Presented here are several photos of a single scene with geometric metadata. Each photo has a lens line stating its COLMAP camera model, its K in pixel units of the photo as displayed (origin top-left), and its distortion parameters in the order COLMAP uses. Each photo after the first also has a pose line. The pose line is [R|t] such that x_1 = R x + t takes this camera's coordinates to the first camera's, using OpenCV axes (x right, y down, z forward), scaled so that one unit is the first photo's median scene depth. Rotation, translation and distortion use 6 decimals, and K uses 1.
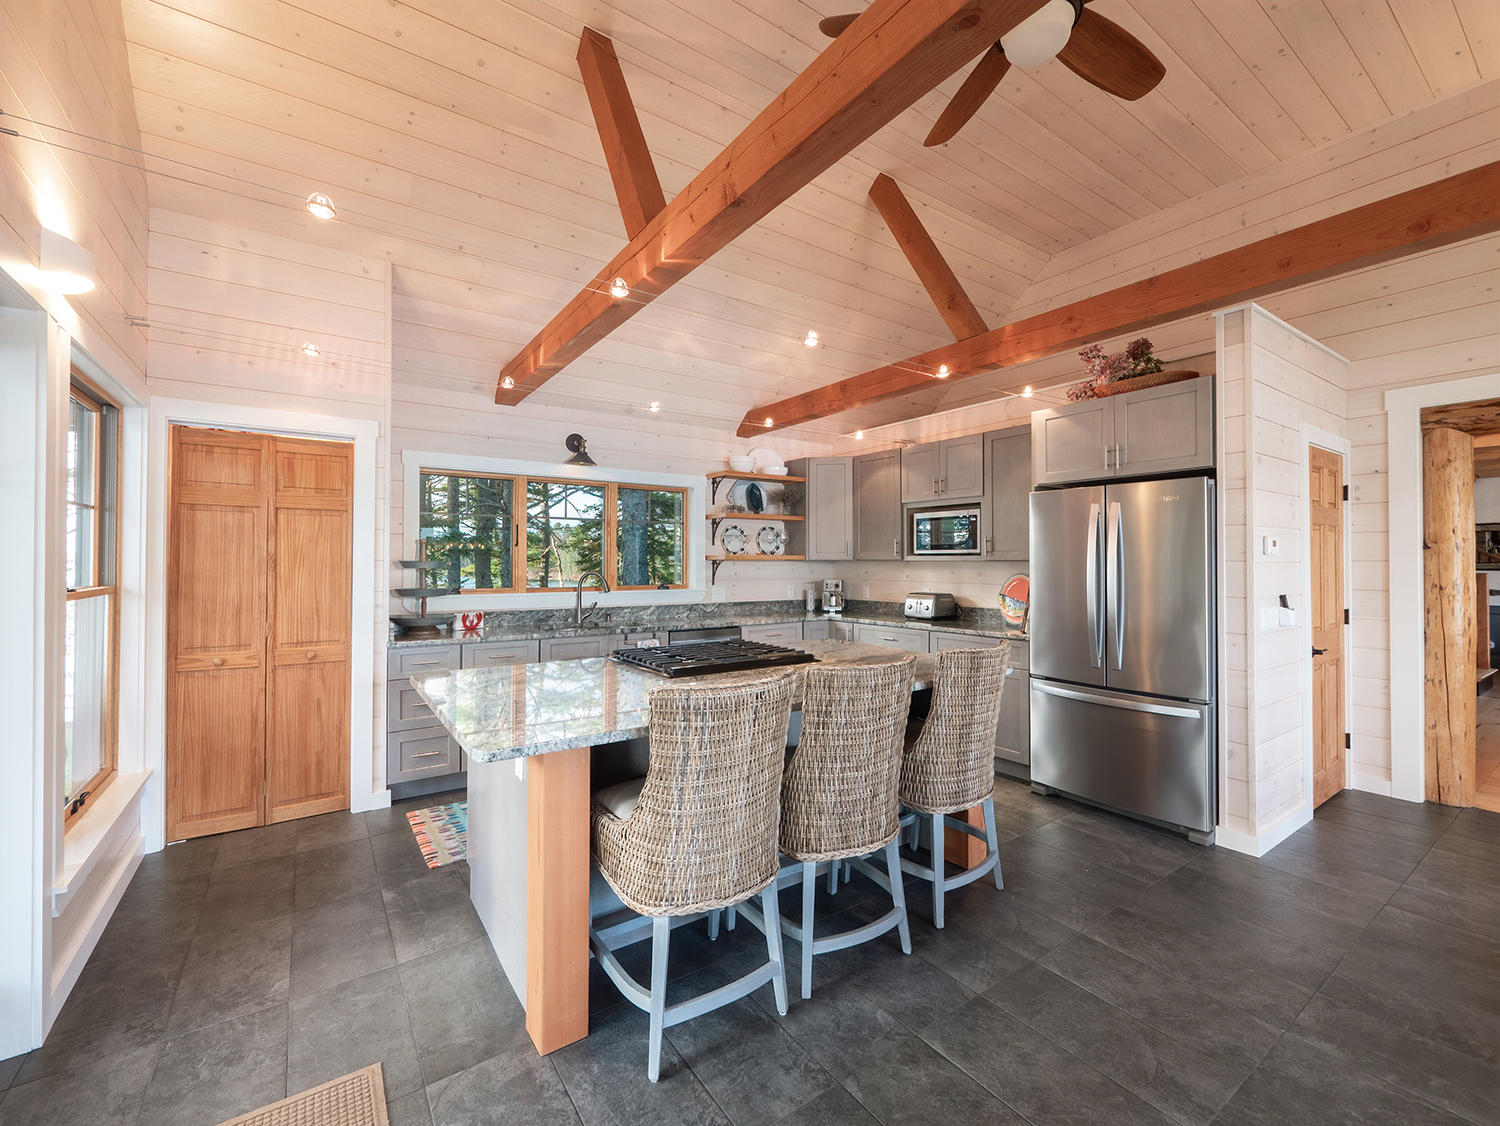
lens RADIAL K [[639.0, 0, 750.6], [0, 639.0, 564.1], [0, 0, 1]] dist [-0.001039, -0.000030]
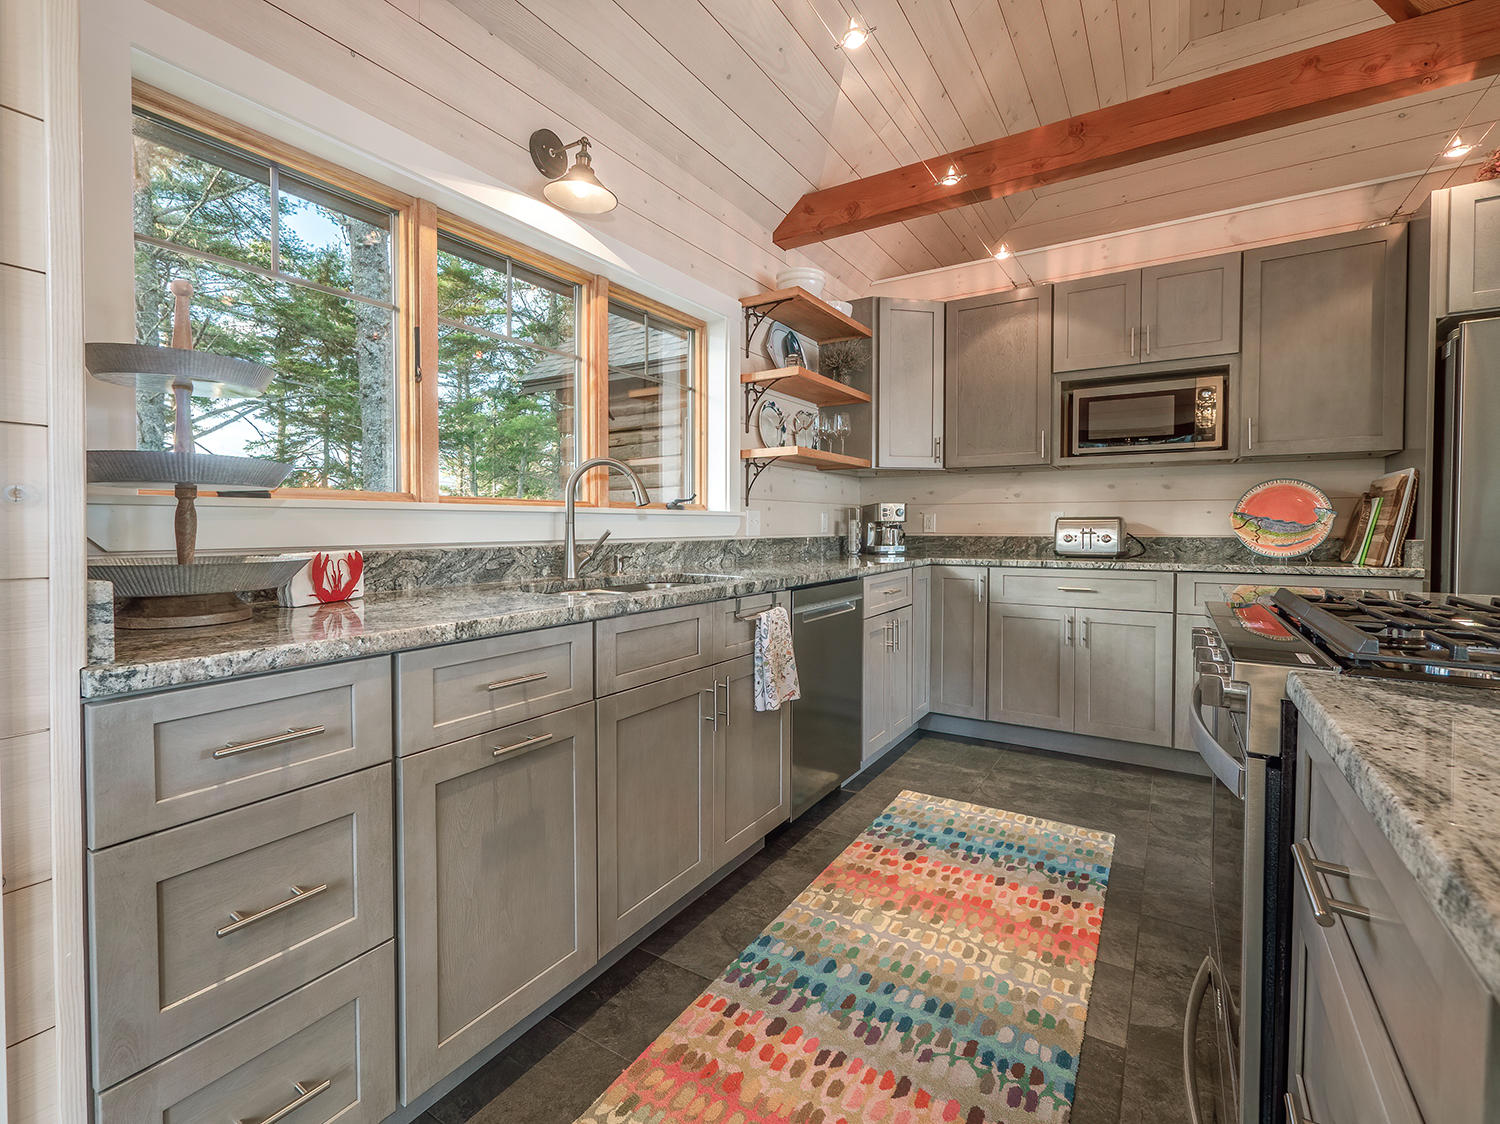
lens RADIAL K [[709.8, 0, 747.0], [0, 709.8, 545.9], [0, 0, 1]] dist [-0.003059, -0.000650]
pose [[0.933263, -0.015528, 0.358858, -0.295063], [0.002687, 0.999339, 0.036254, 0.047523], [-0.359184, -0.032870, 0.932688, 0.461965]]
